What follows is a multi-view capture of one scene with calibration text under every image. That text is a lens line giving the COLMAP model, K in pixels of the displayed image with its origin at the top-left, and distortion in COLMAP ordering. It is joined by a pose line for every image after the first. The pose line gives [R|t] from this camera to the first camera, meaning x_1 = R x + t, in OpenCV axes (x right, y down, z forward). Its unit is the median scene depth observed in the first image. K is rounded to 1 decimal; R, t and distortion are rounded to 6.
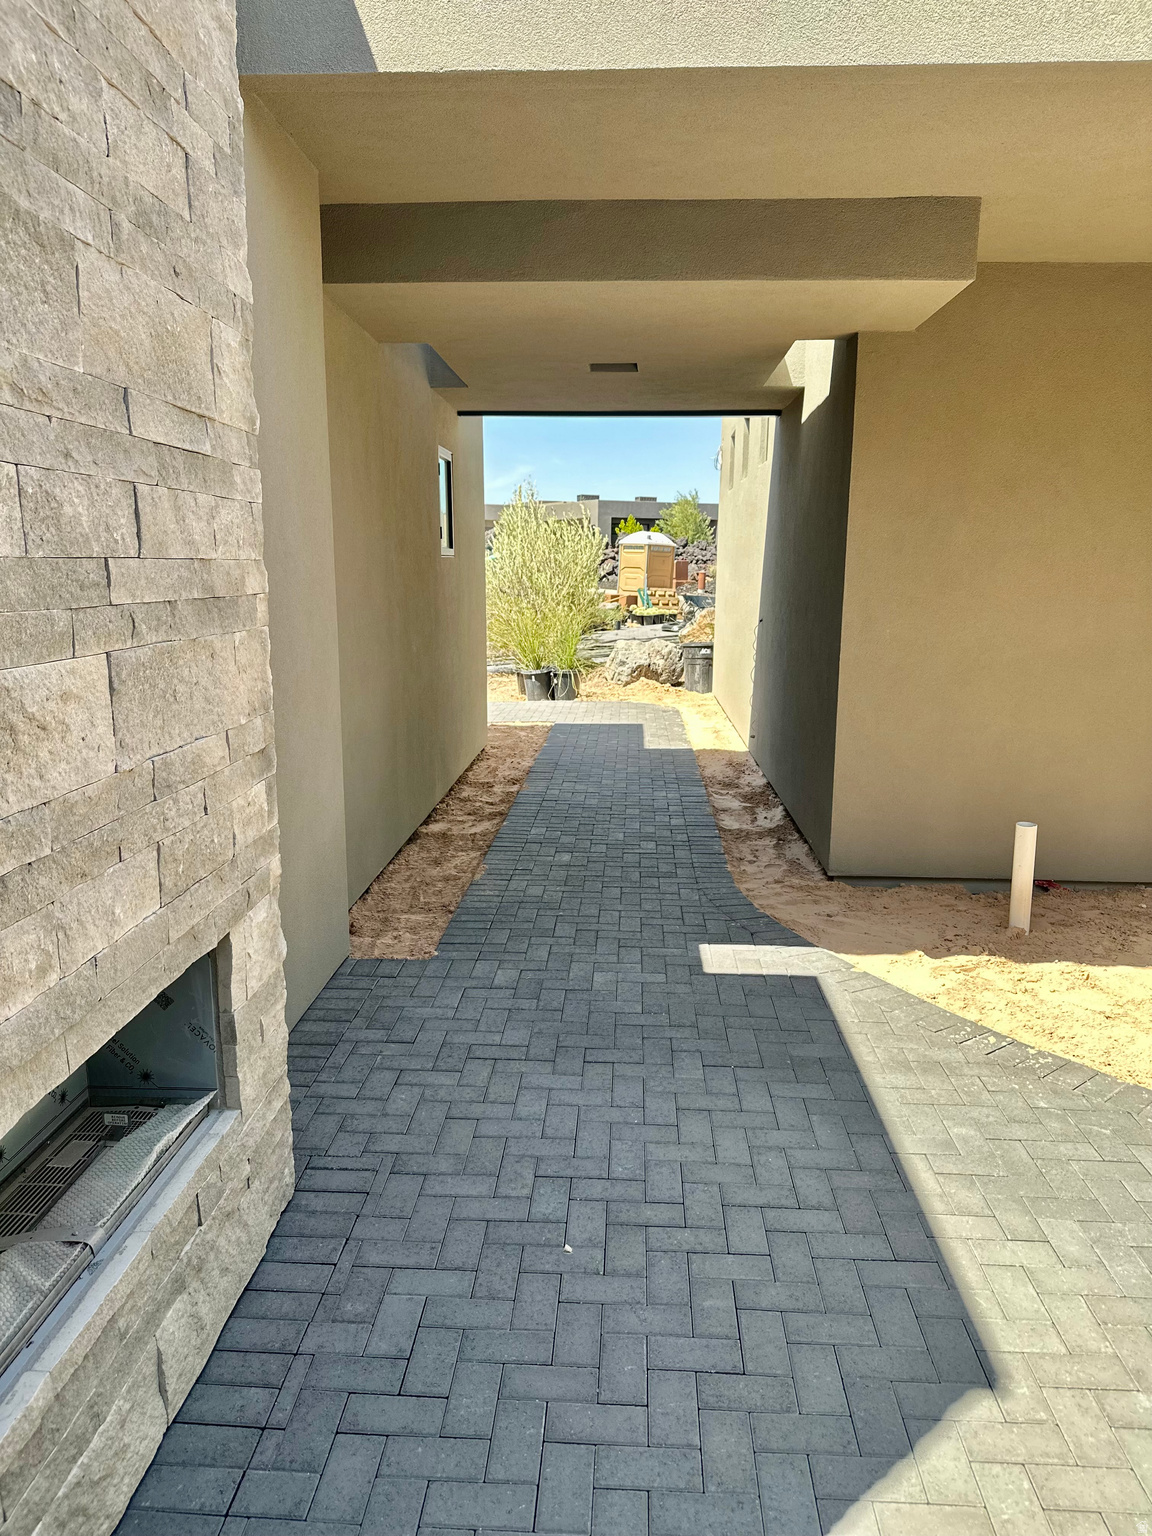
lens RADIAL K [[1070.3, 0, 576.0], [0, 1070.3, 768.0], [0, 0, 1]] dist [0.124805, -0.205408]
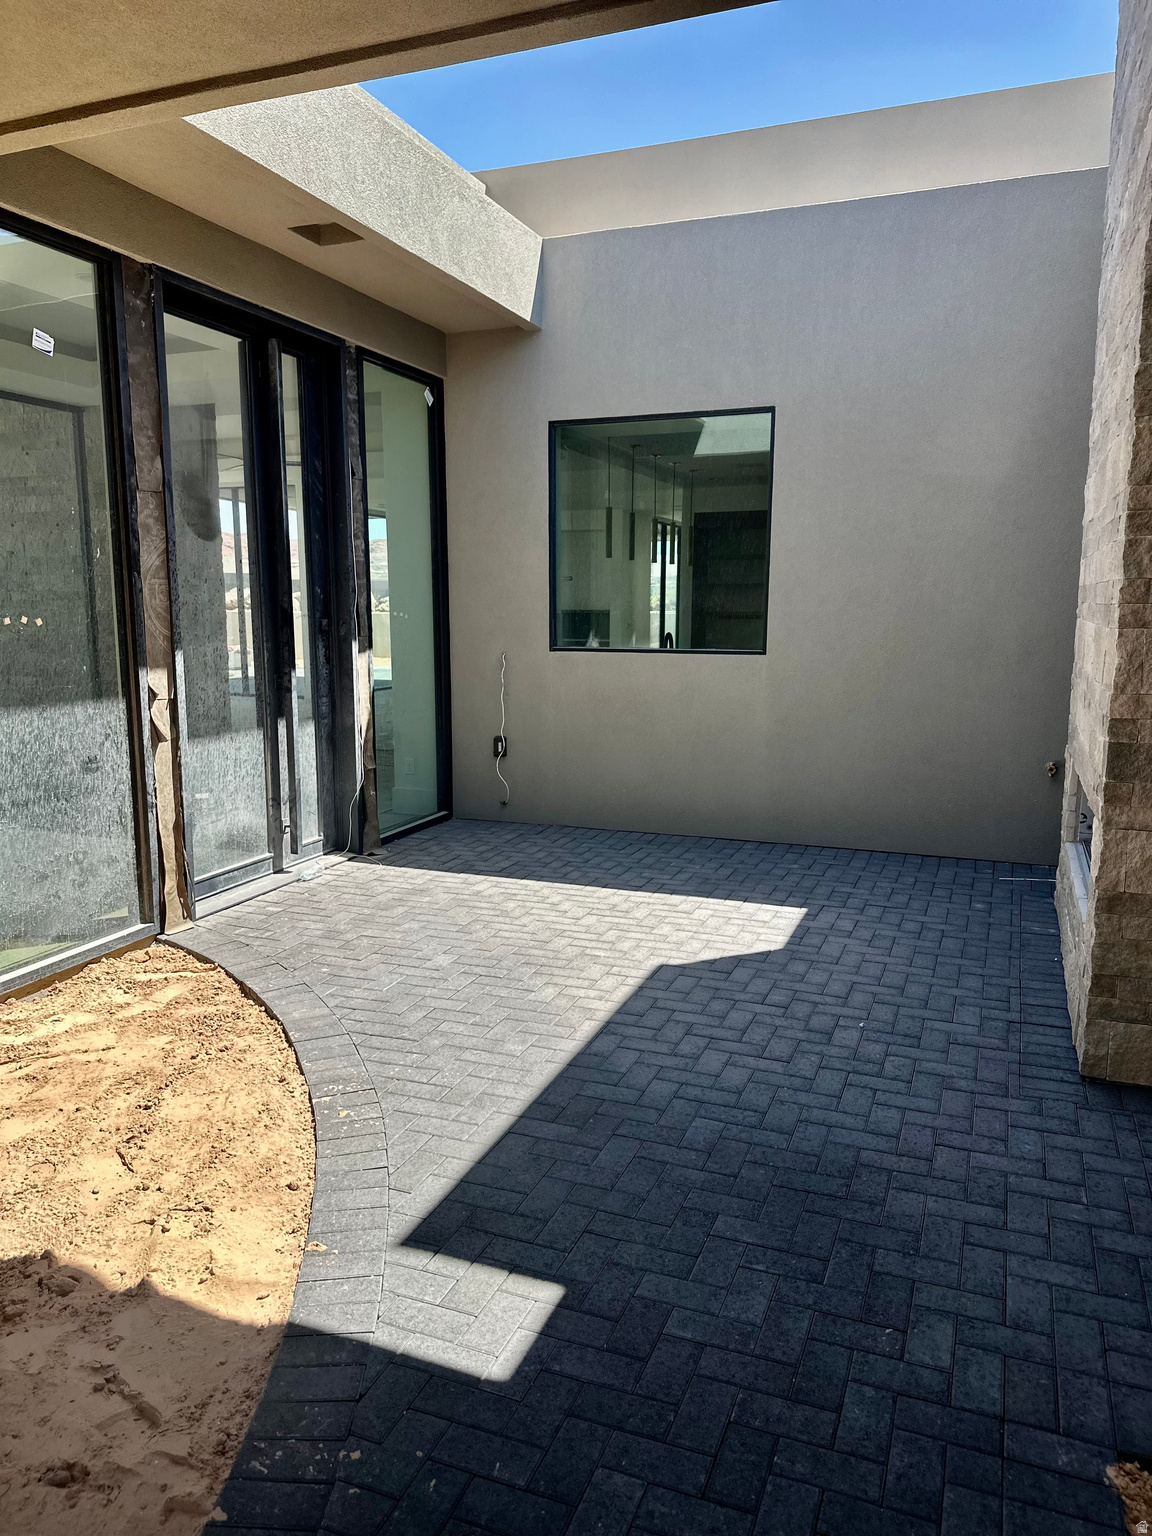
lens RADIAL K [[1070.3, 0, 576.0], [0, 1070.3, 768.0], [0, 0, 1]] dist [0.124805, -0.205408]
pose [[-0.948164, -0.052075, 0.313486, -0.069800], [0.056979, 0.942636, 0.328923, -0.350832], [-0.312632, 0.329735, -0.890806, 1.921694]]
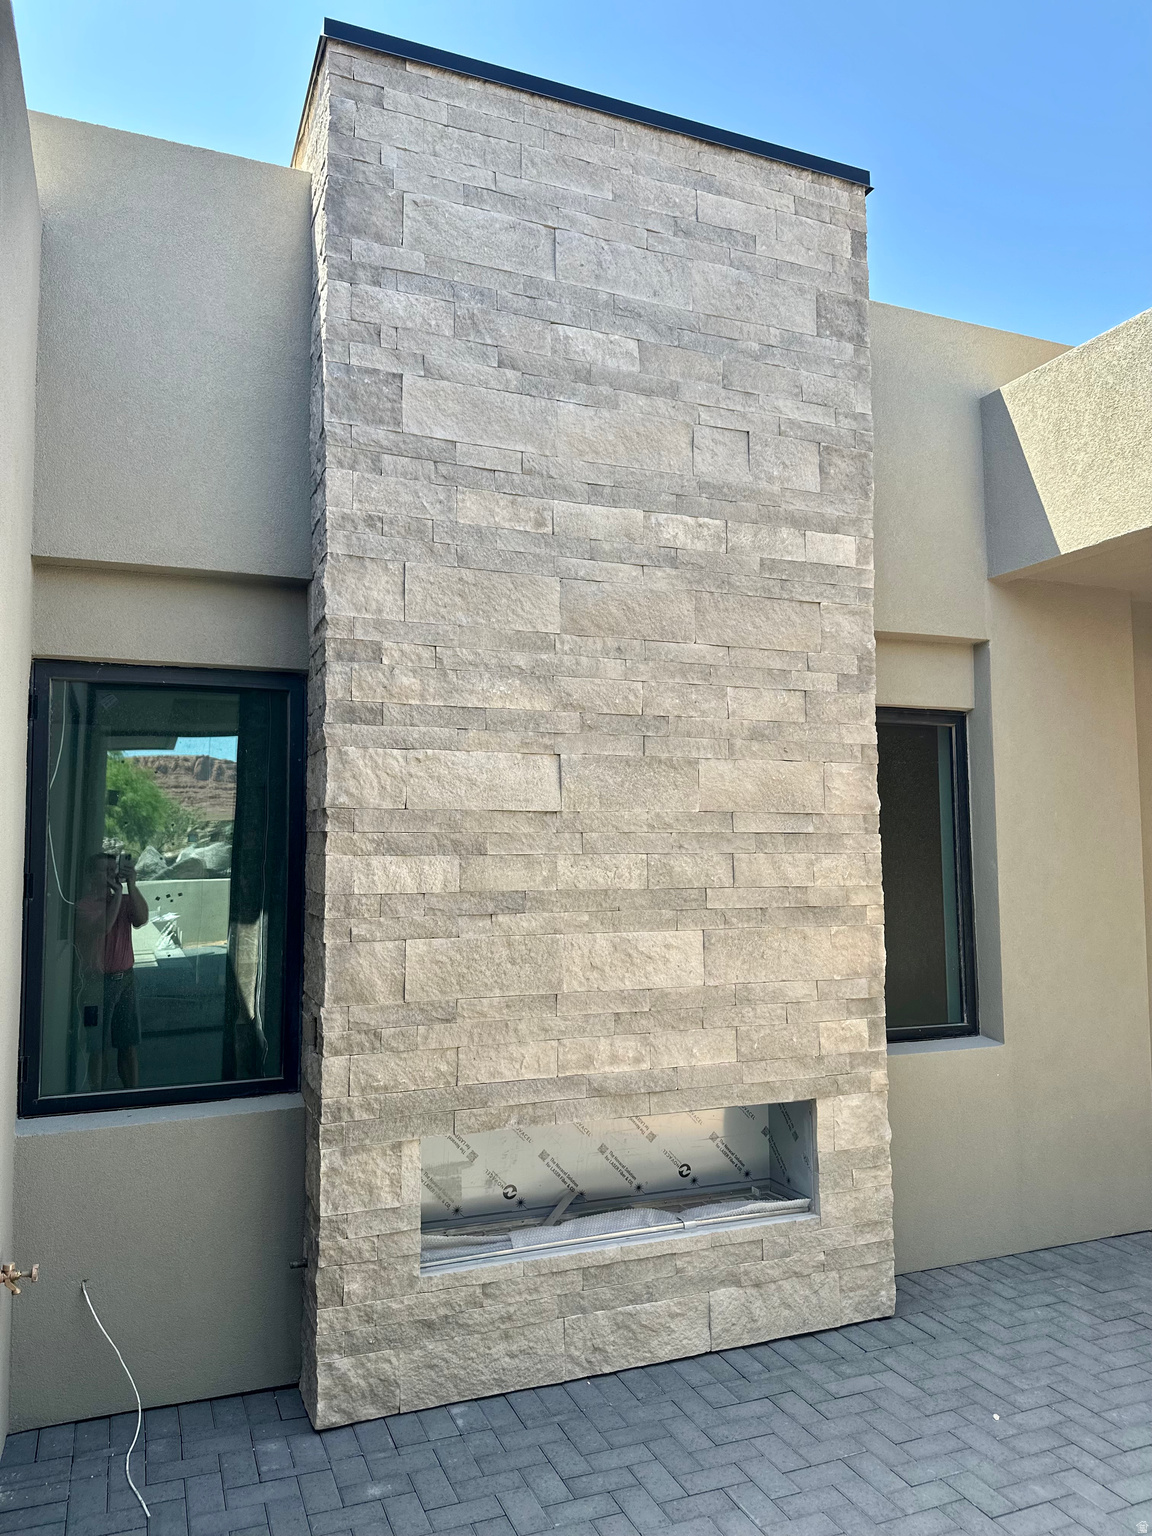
lens RADIAL K [[1057.1, 0, 576.0], [0, 1057.1, 768.0], [0, 0, 1]] dist [0.005892, -0.029532]
pose [[0.421818, -0.080949, -0.903060, 0.782175], [-0.166069, 0.972259, -0.164722, -0.015798], [0.891342, 0.219453, 0.396673, -0.087221]]
